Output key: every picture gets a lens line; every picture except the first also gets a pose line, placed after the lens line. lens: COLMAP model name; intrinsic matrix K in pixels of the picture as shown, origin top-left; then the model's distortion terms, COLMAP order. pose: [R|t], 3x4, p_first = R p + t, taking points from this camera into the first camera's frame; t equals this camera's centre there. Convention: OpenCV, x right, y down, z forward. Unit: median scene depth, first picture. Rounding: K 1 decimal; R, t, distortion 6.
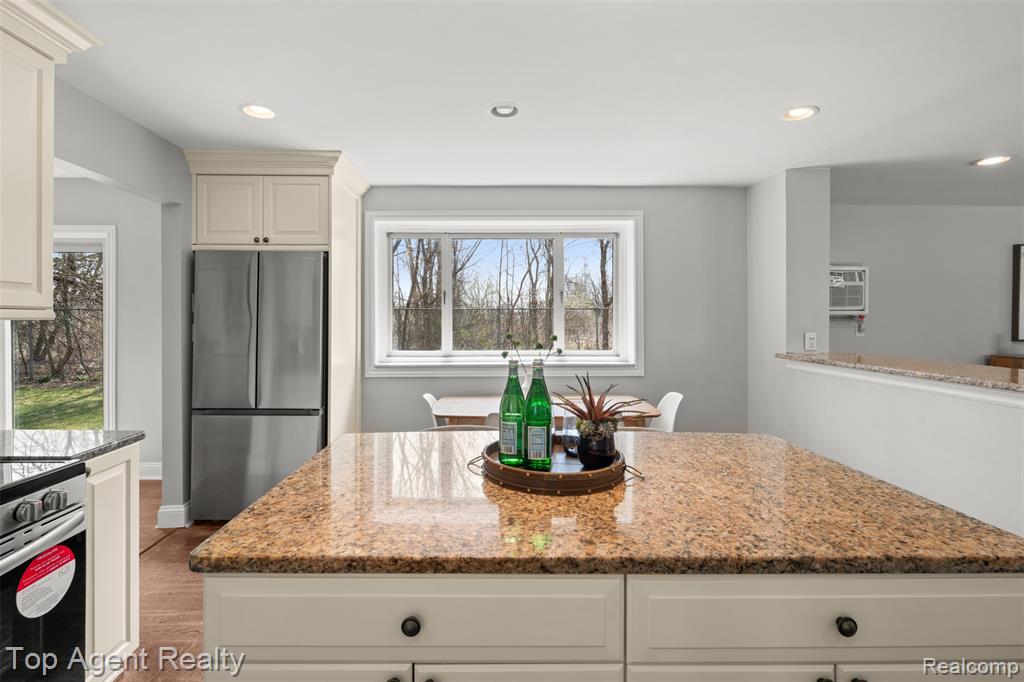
lens RADIAL K [[478.6, 0, 510.2], [0, 478.6, 321.2], [0, 0, 1]] dist [0.002806, 0.000521]
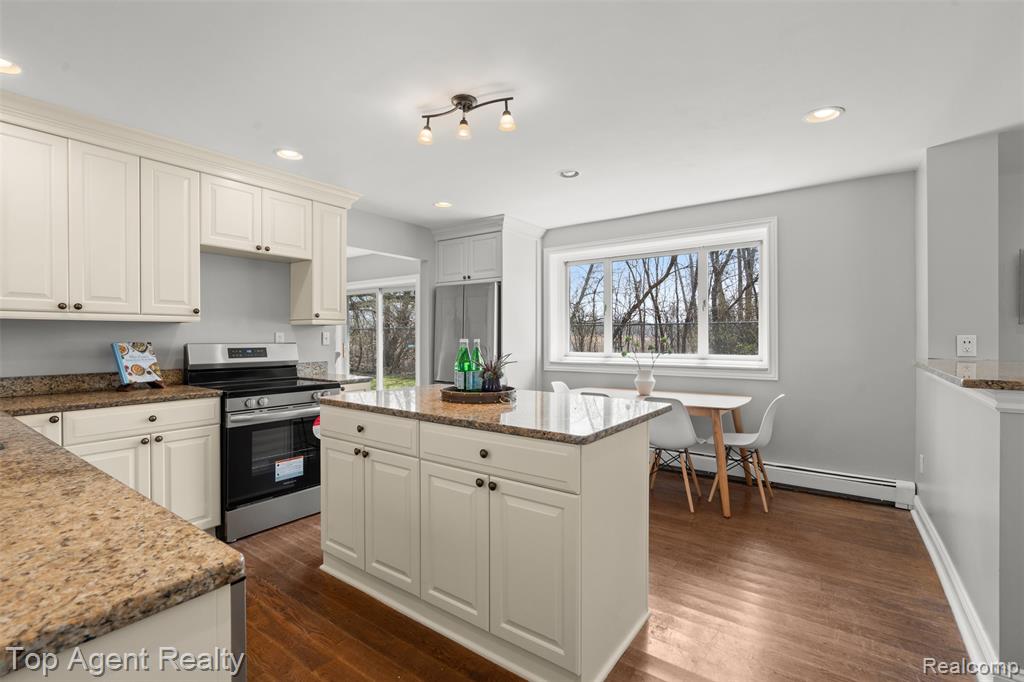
lens RADIAL K [[464.2, 0, 512.0], [0, 464.2, 341.0], [0, 0, 1]] dist [0.000518, 0.000307]
pose [[0.802587, 0.003773, -0.596523, 0.516820], [0.000629, 0.999974, 0.007171, 0.030323], [0.596534, -0.006130, 0.802564, -0.147842]]
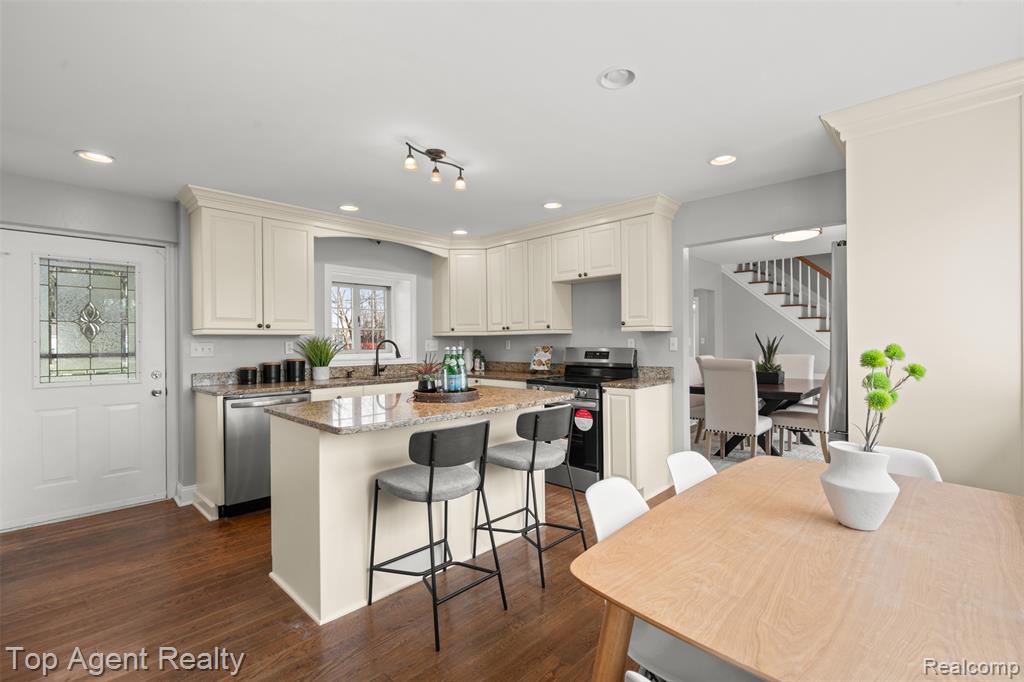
lens RADIAL K [[464.2, 0, 512.0], [0, 464.2, 341.0], [0, 0, 1]] dist [0.000518, 0.000307]
pose [[-0.691438, -0.004016, -0.722425, 0.568833], [0.002993, 0.999960, -0.008424, 0.033762], [0.722430, -0.007987, -0.691398, 1.115888]]
